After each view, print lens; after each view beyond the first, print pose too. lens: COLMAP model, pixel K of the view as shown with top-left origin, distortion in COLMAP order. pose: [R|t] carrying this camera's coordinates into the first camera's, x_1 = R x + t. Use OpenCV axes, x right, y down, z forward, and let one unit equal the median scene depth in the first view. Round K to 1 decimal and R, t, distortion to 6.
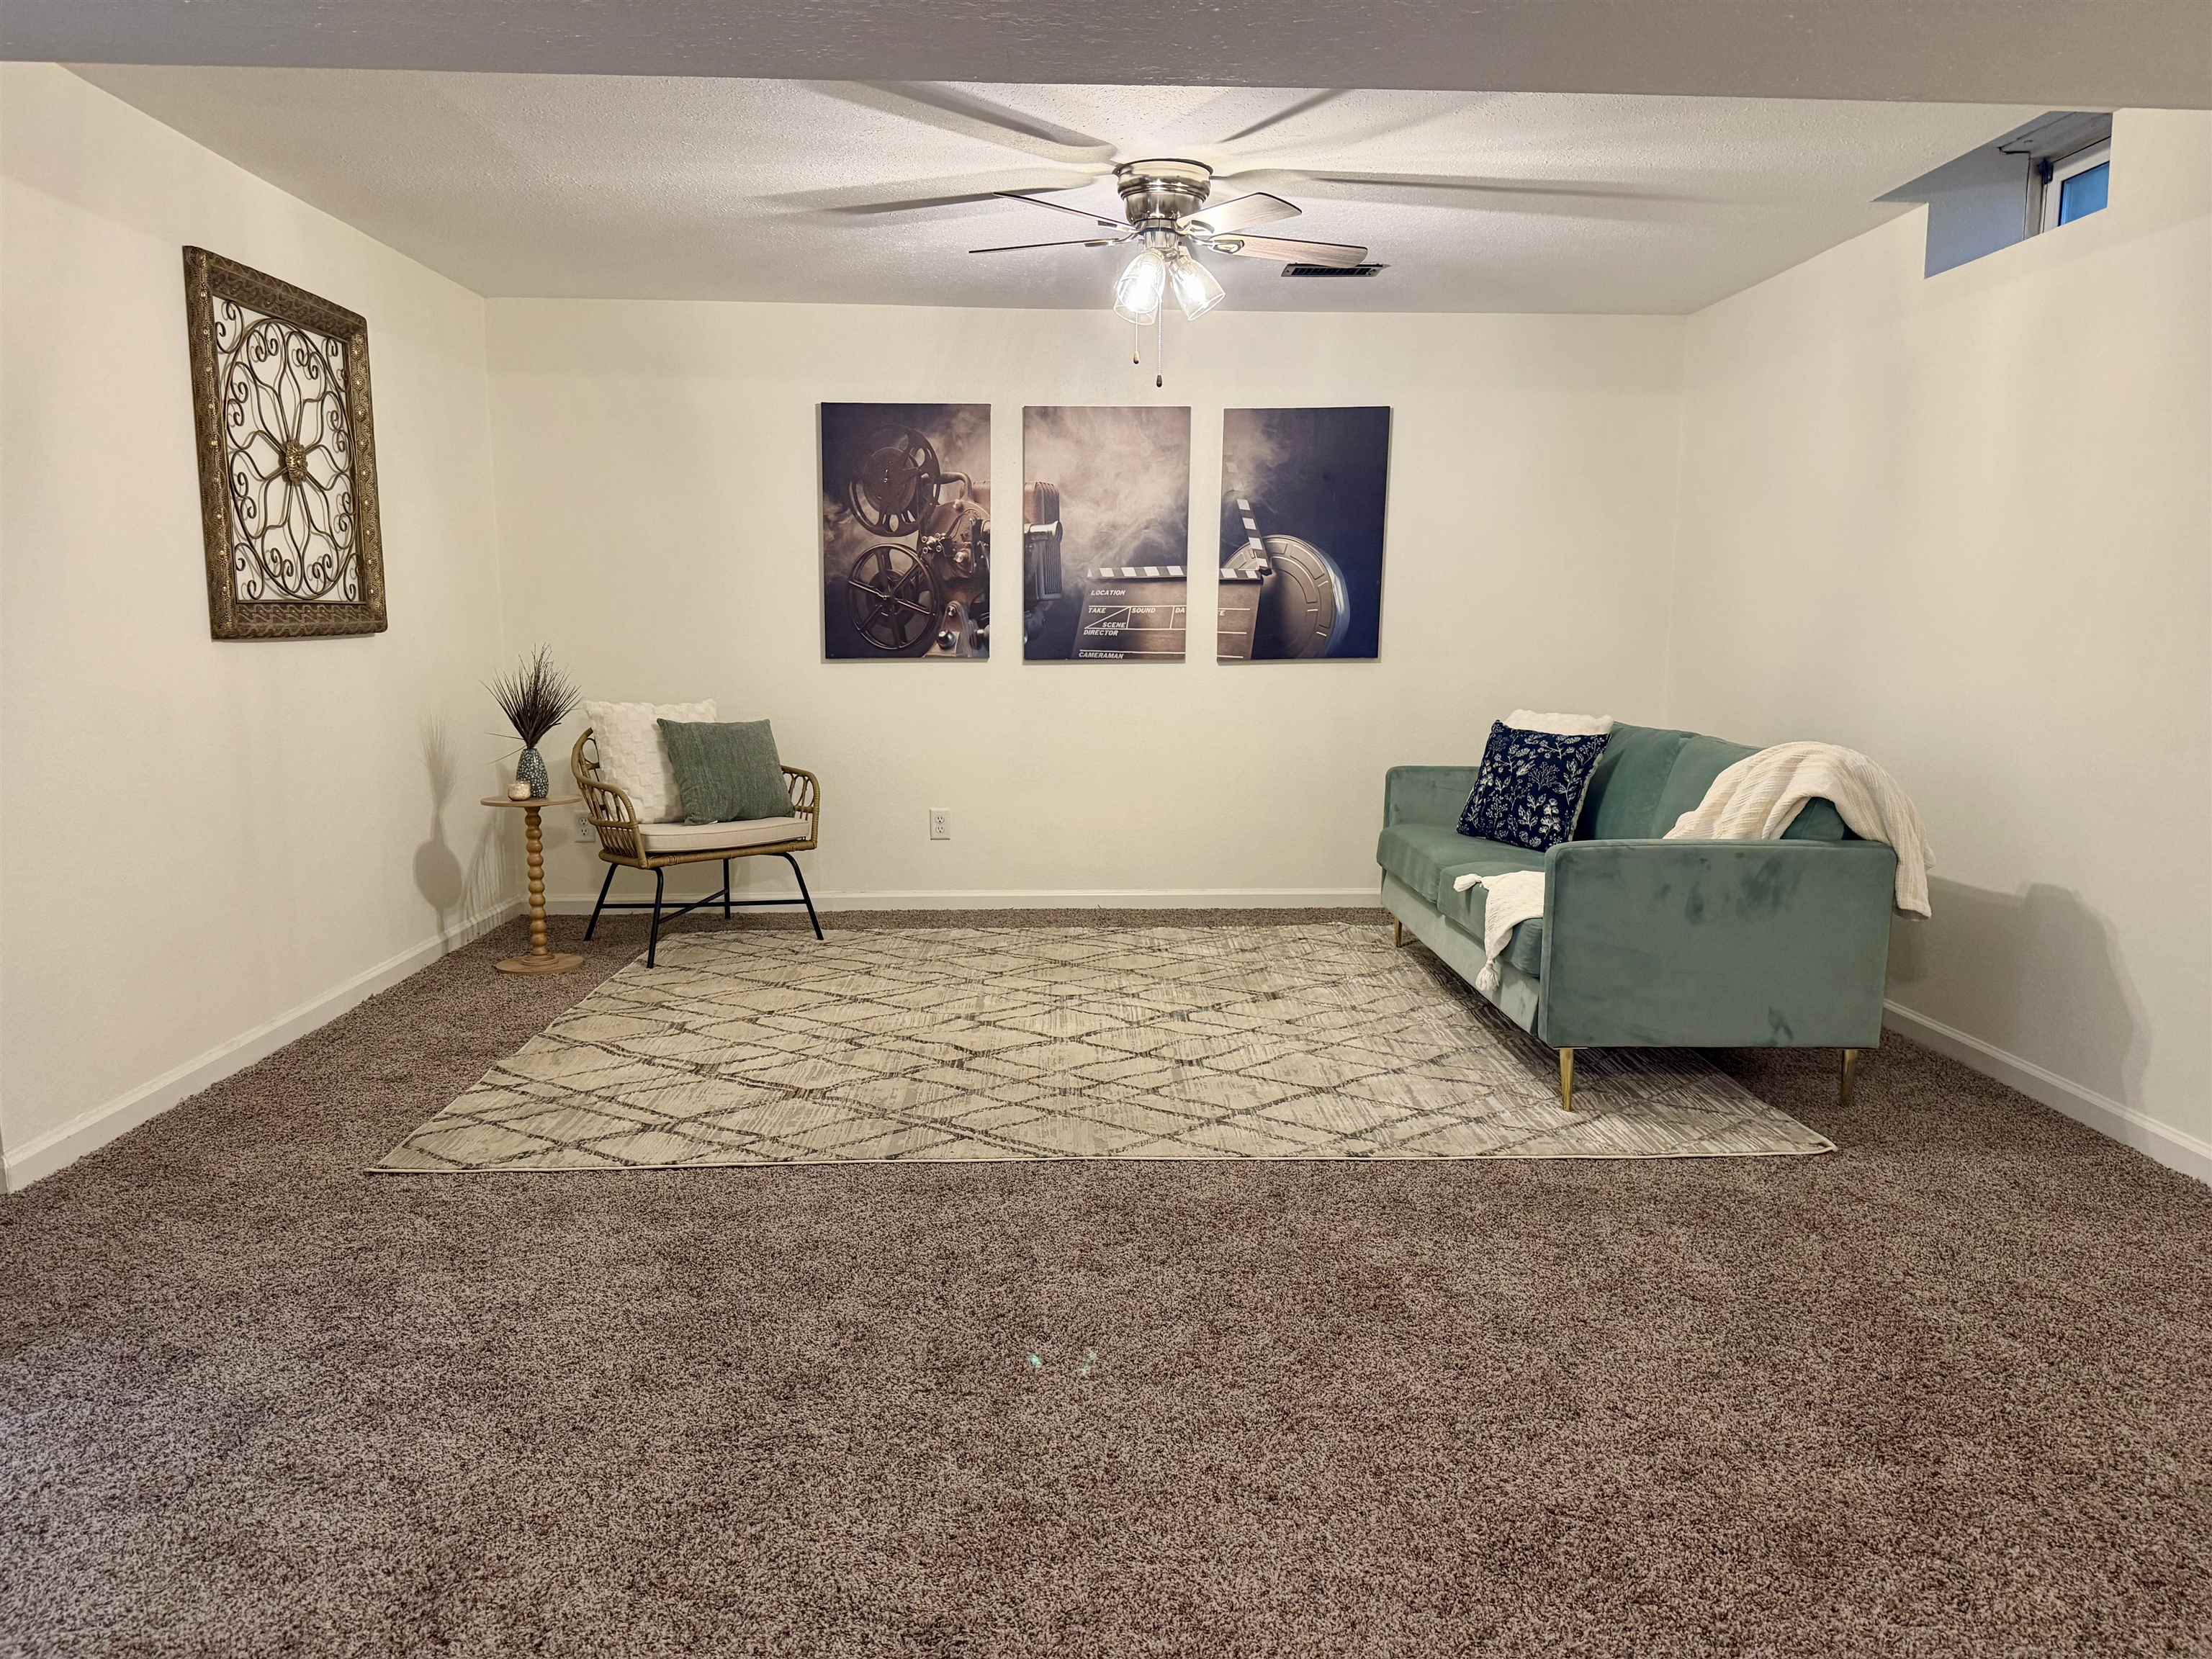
lens RADIAL K [[1549.9, 0, 1113.8], [0, 1549.9, 830.5], [0, 0, 1]] dist [0.095767, -0.167486]
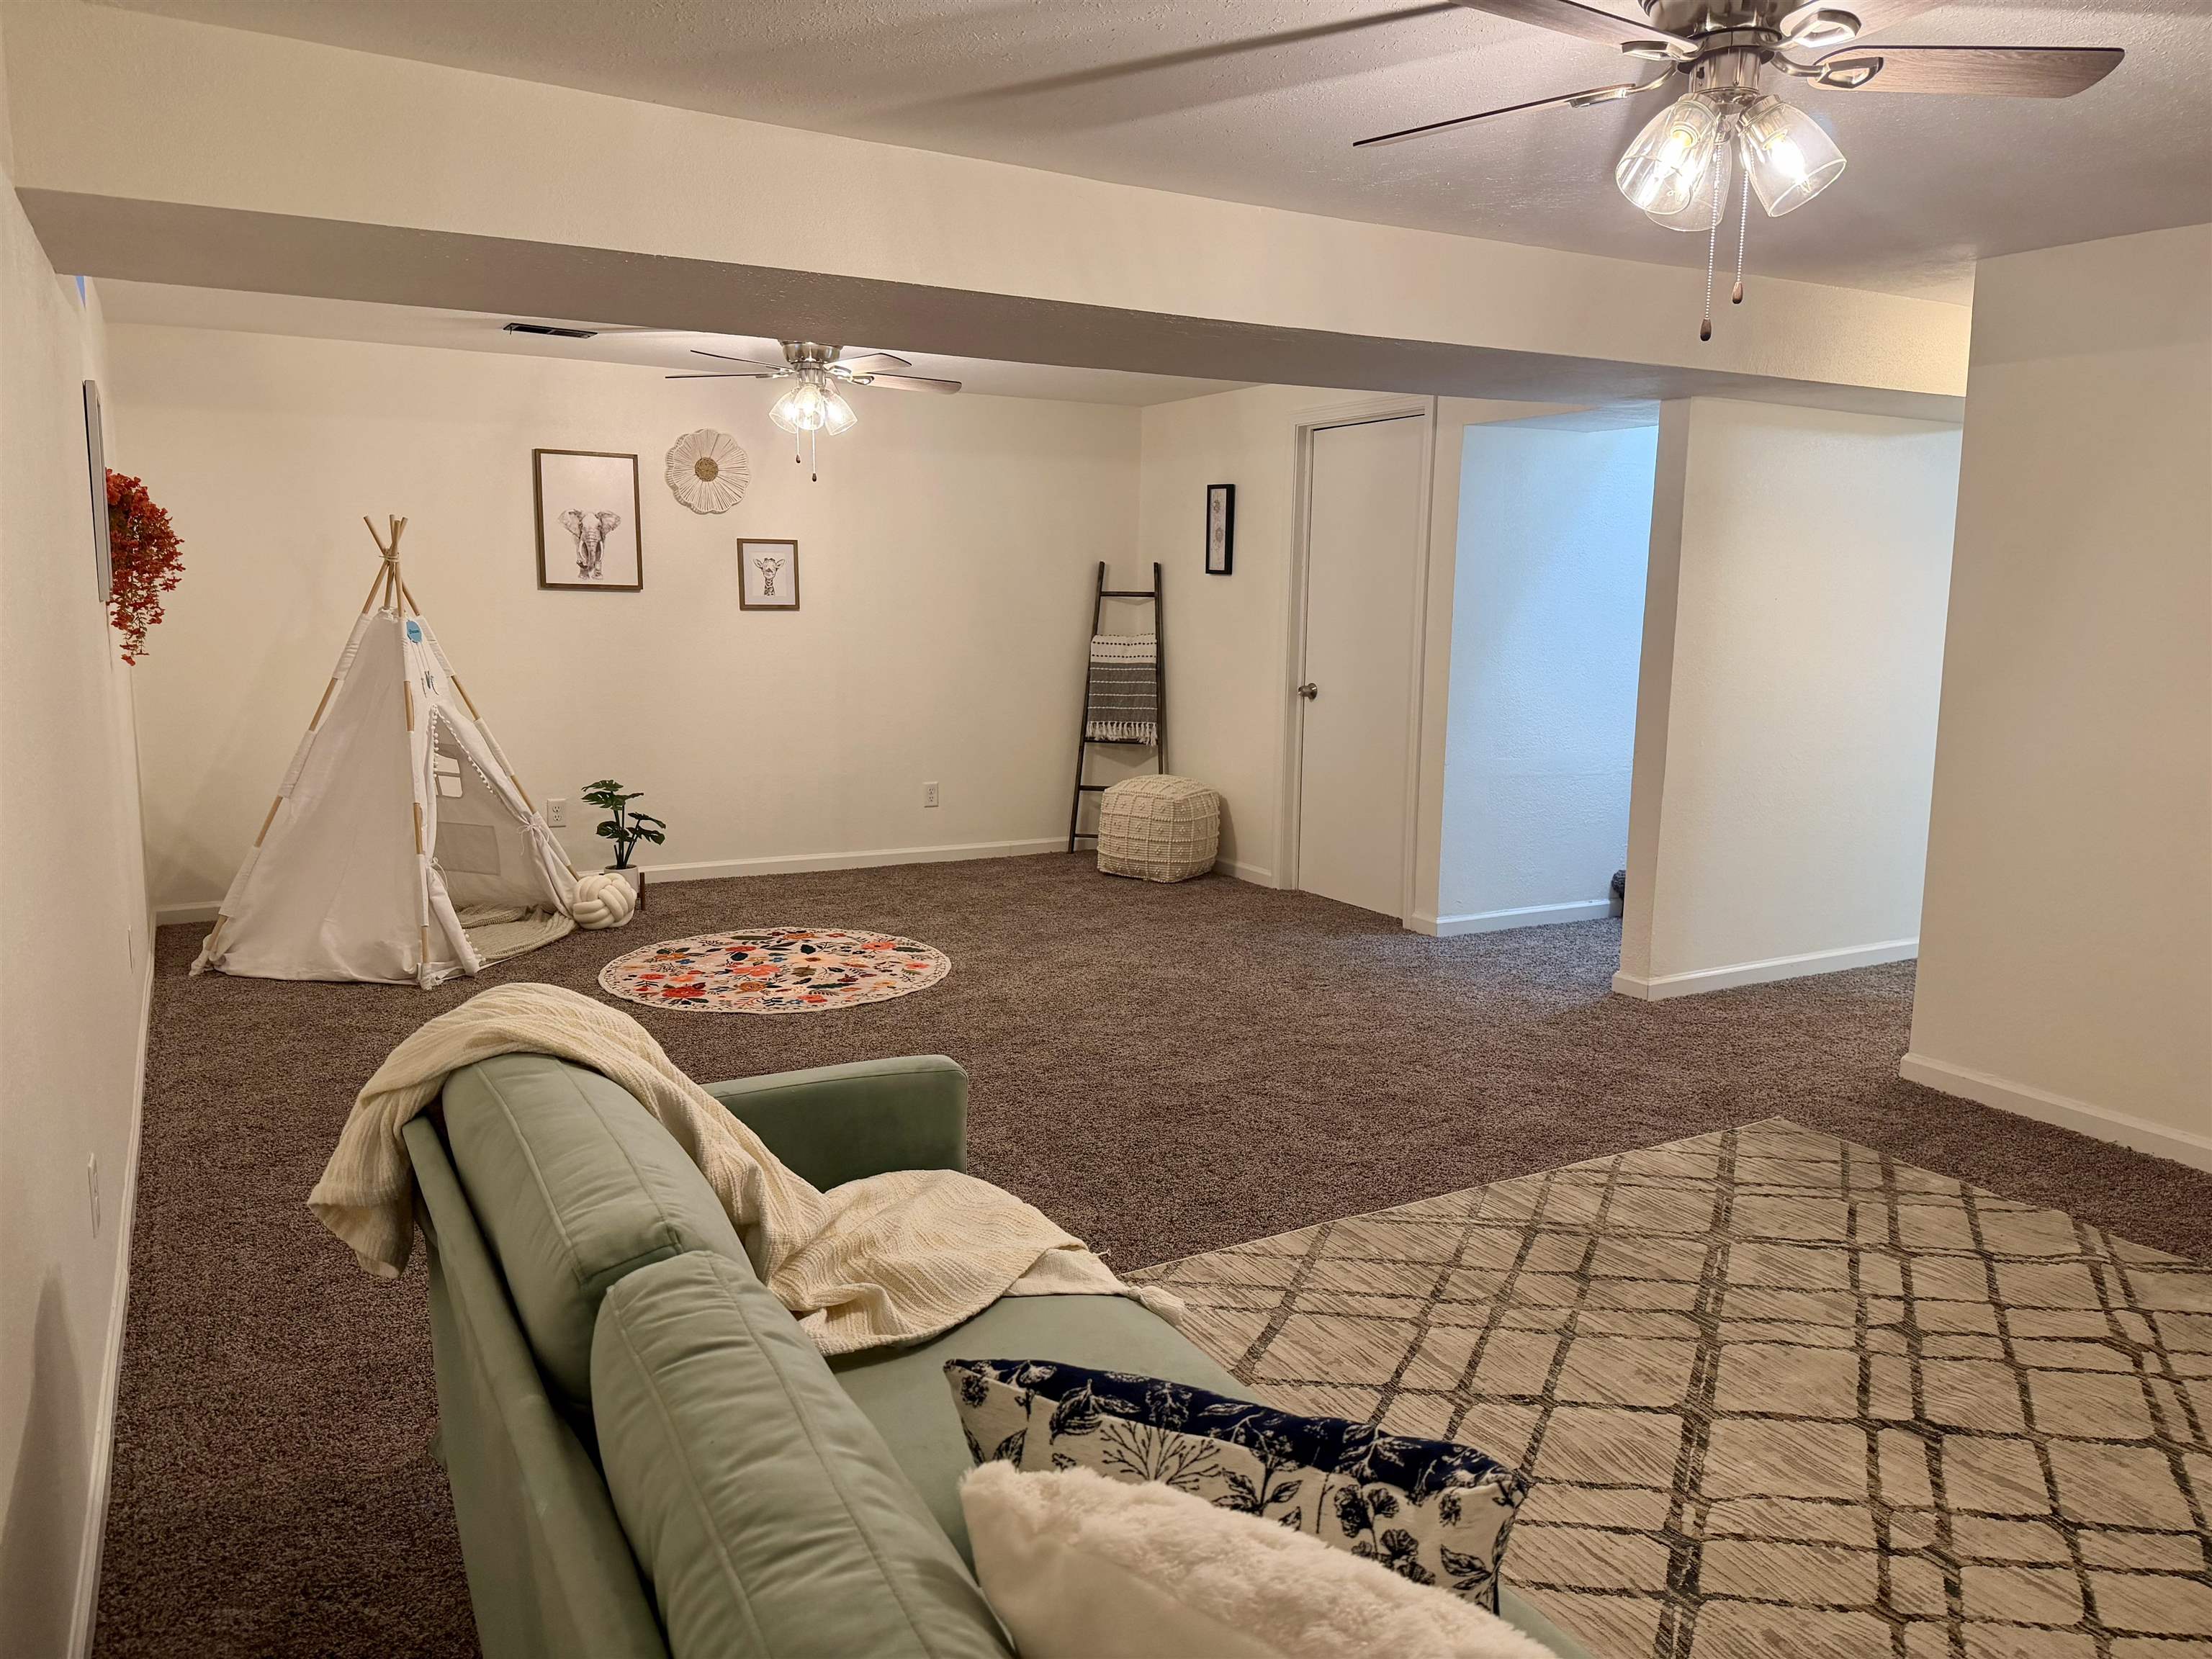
lens RADIAL K [[1549.9, 0, 1113.8], [0, 1549.9, 830.5], [0, 0, 1]] dist [0.095767, -0.167486]
pose [[-0.860083, 0.058894, -0.506744, 0.520139], [-0.106440, 0.950737, 0.291152, -0.267146], [0.498927, 0.304353, -0.811444, 1.444172]]
